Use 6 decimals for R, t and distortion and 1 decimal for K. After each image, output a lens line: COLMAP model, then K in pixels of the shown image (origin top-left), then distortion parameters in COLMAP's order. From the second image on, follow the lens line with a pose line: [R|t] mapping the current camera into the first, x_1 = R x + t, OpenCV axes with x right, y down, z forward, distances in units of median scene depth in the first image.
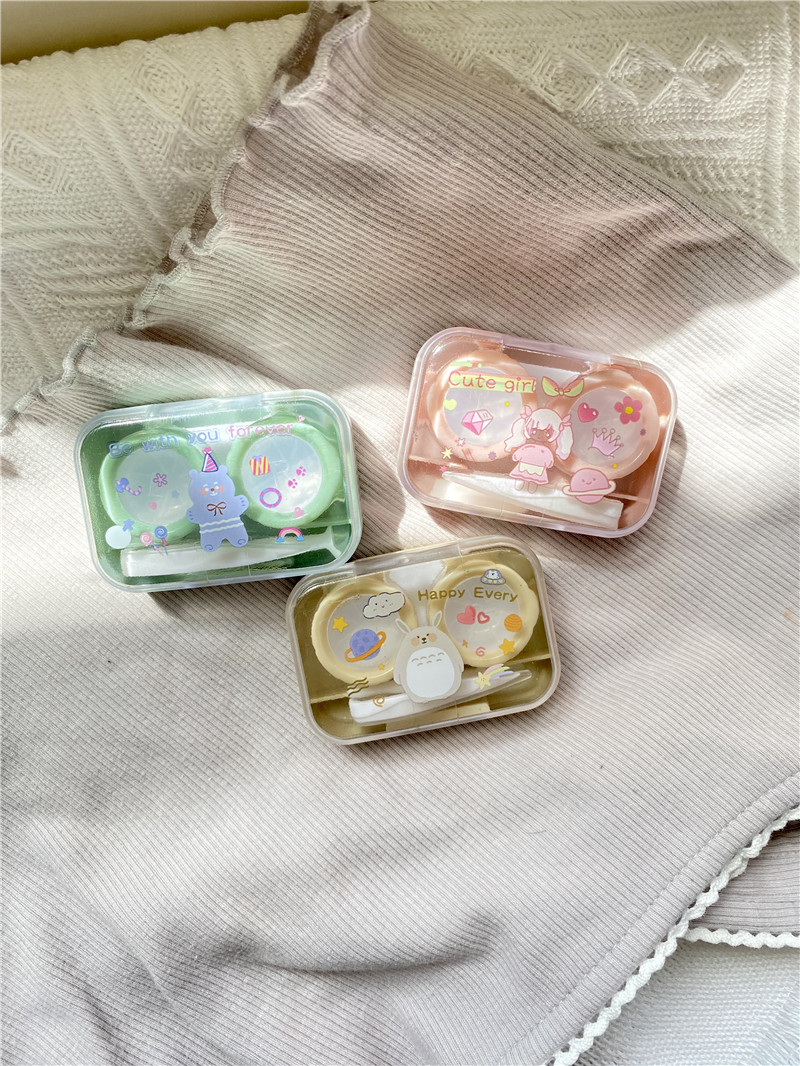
lens RADIAL K [[801.3, 0, 387.6], [0, 801.3, 532.2], [0, 0, 1]] dist [-0.008553, 0.002071]
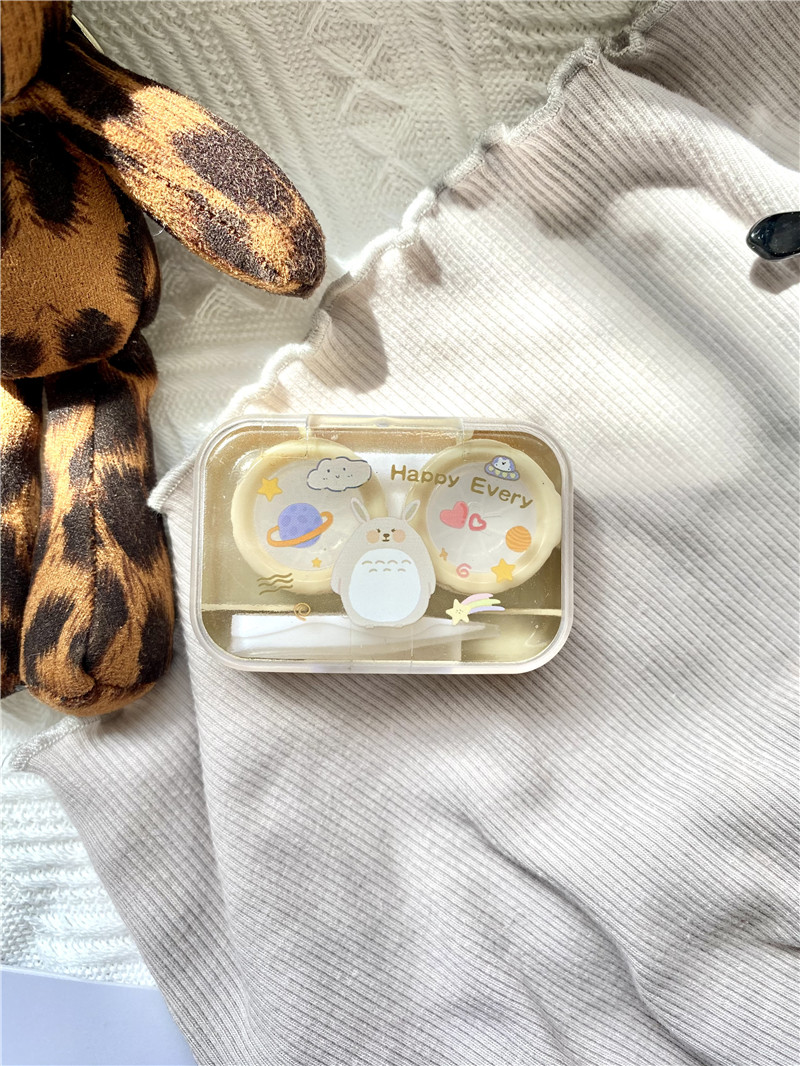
lens RADIAL K [[844.4, 0, 400.0], [0, 844.4, 533.0], [0, 0, 1]] dist [-0.014802, 0.004017]
pose [[0.999872, 0.004873, -0.015266, -0.553164], [-0.005218, 0.999729, -0.022669, 0.210292], [0.015152, 0.022746, 0.999626, 0.257262]]
